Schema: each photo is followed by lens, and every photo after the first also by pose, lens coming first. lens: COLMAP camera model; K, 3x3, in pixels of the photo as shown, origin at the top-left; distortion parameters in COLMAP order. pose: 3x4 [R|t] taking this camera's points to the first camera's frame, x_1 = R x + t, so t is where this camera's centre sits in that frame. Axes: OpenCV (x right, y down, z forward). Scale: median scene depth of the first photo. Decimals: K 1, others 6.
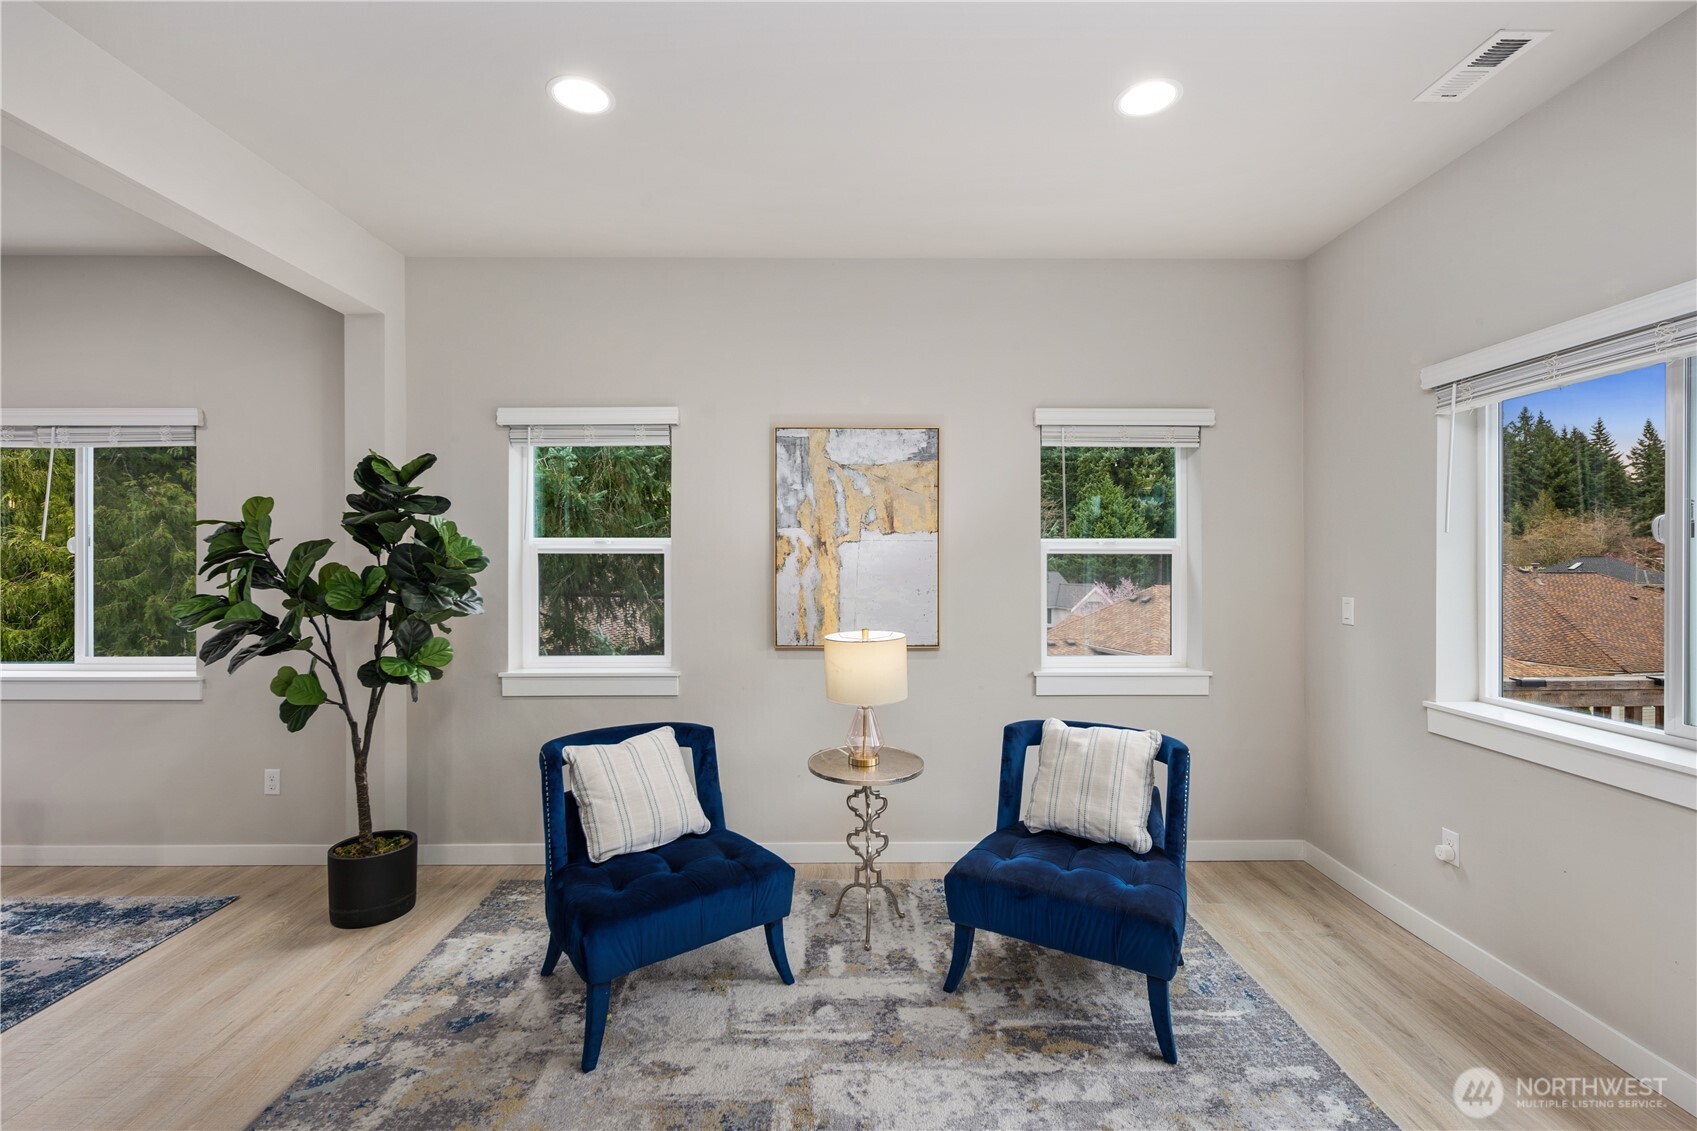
lens RADIAL K [[743.1, 0, 848.5], [0, 743.1, 565.5], [0, 0, 1]] dist [0.000413, -0.000108]
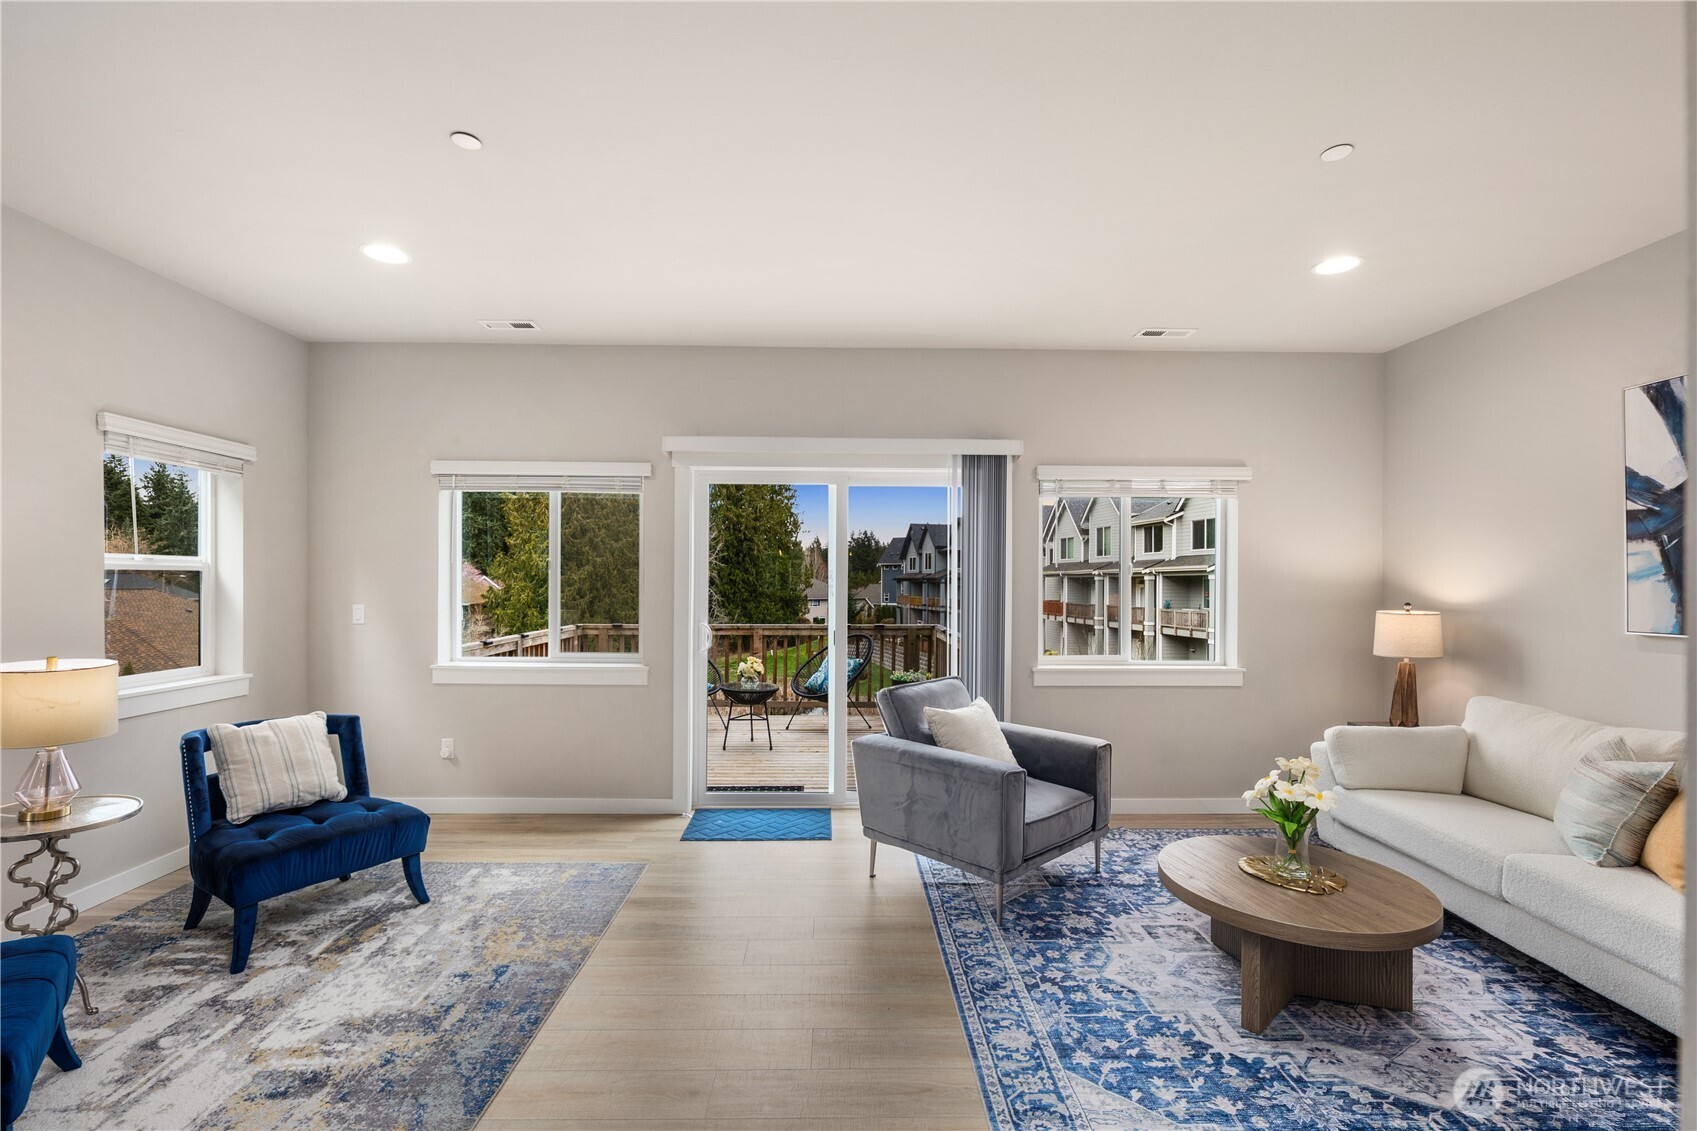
lens RADIAL K [[742.5, 0, 839.9], [0, 742.5, 585.1], [0, 0, 1]] dist [-0.000808, -0.000899]
pose [[0.001132, -0.004731, 0.999988, -0.913682], [0.000685, 0.999989, 0.004730, 0.000398], [-0.999999, 0.000680, 0.001135, 0.111940]]
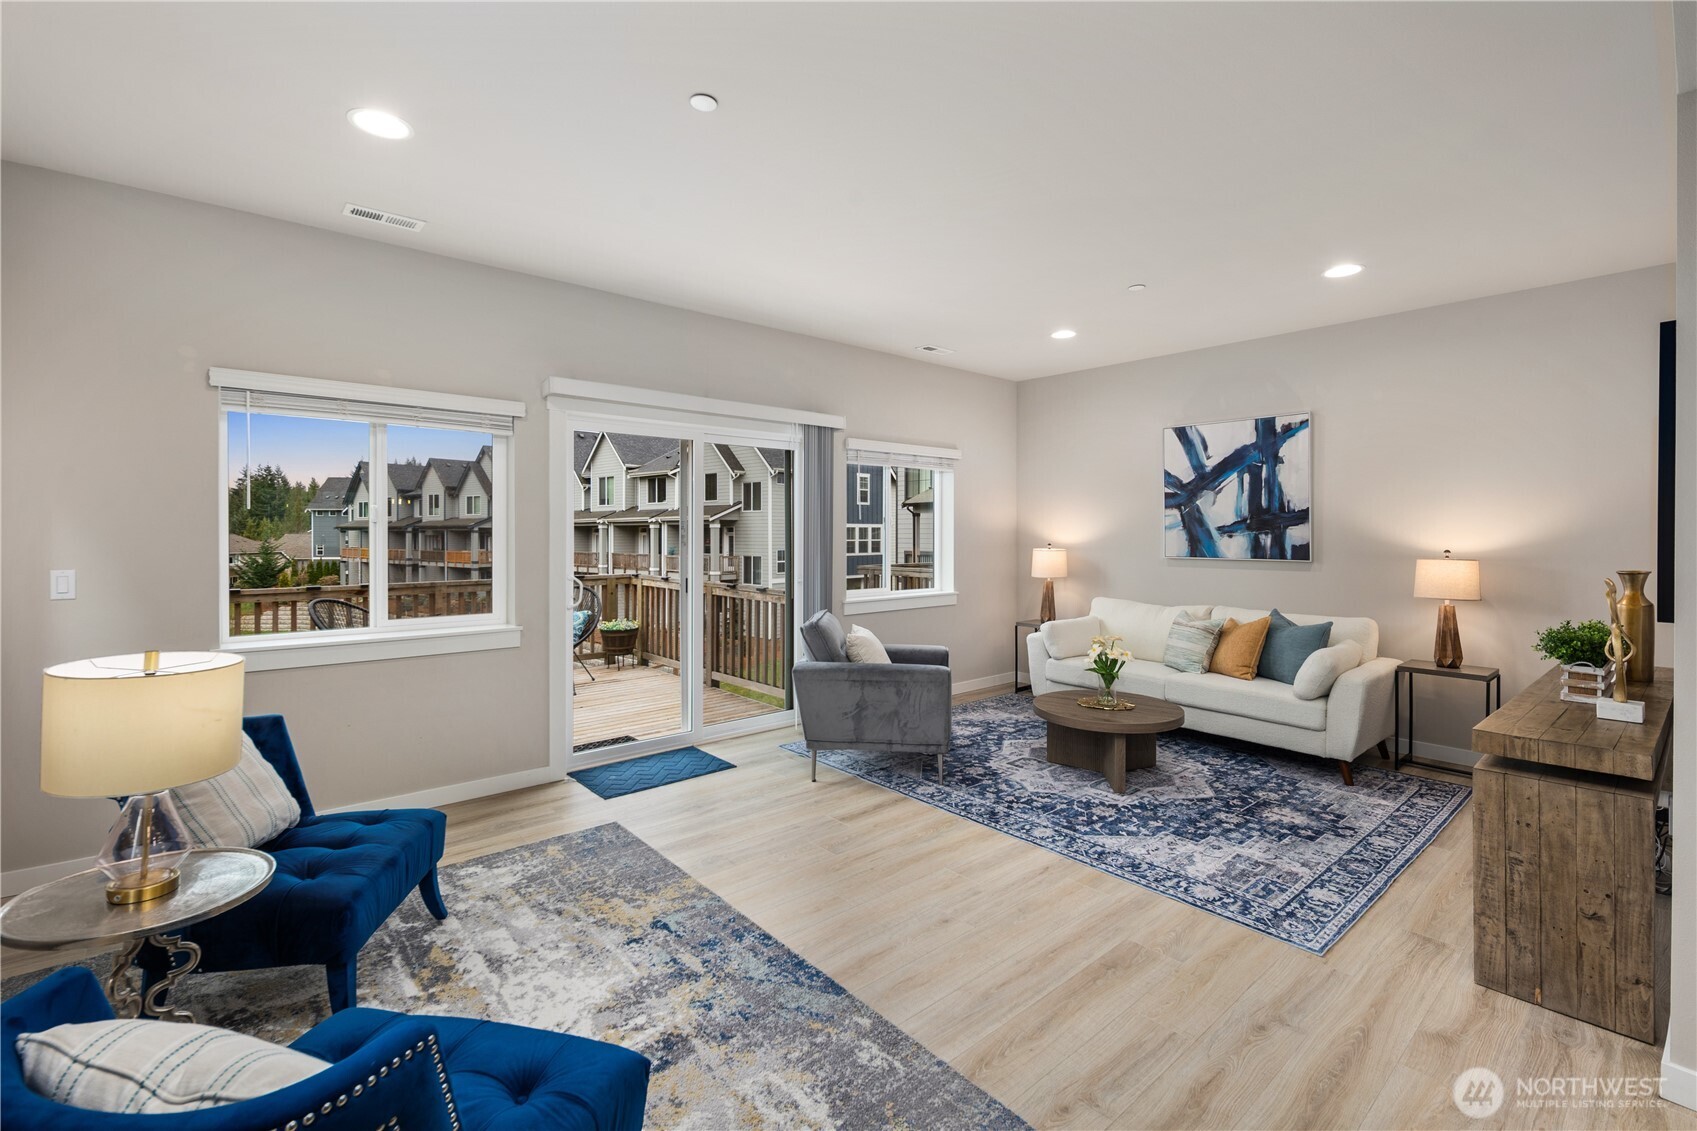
lens RADIAL K [[746.3, 0, 843.4], [0, 746.3, 538.4], [0, 0, 1]] dist [-0.000162, -0.000773]
pose [[-0.641110, -0.007651, 0.767411, -0.832705], [0.003331, 0.999913, 0.012752, -0.006211], [-0.767442, 0.010732, -0.641029, 1.067128]]
